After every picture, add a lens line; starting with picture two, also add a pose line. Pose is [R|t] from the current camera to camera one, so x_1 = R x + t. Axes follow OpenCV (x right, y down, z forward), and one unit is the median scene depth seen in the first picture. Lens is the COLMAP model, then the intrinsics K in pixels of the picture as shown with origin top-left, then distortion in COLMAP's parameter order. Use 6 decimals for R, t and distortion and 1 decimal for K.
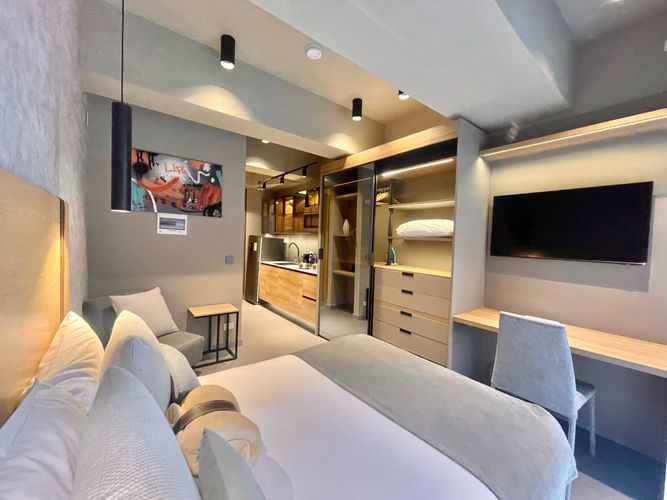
lens RADIAL K [[269.2, 0, 332.1], [0, 269.2, 250.3], [0, 0, 1]] dist [-0.003108, 0.000246]
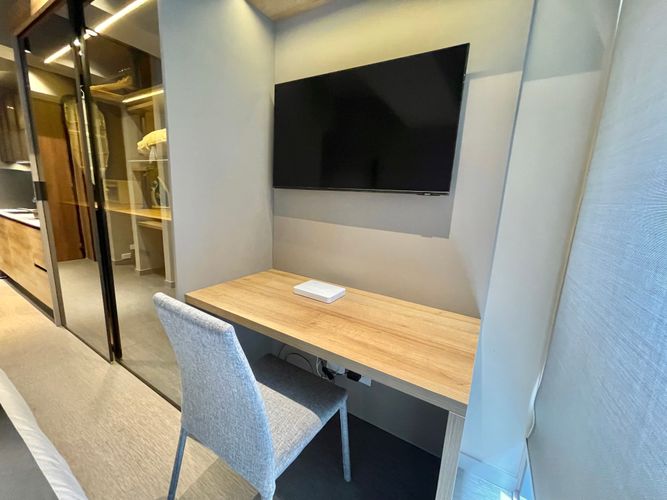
lens RADIAL K [[269.2, 0, 334.9], [0, 269.2, 246.1], [0, 0, 1]] dist [-0.003108, 0.000246]
pose [[0.932140, -0.057746, 0.357464, 0.409530], [-0.001967, 0.986380, 0.164473, 0.041743], [-0.362092, -0.154015, 0.919331, 0.297323]]
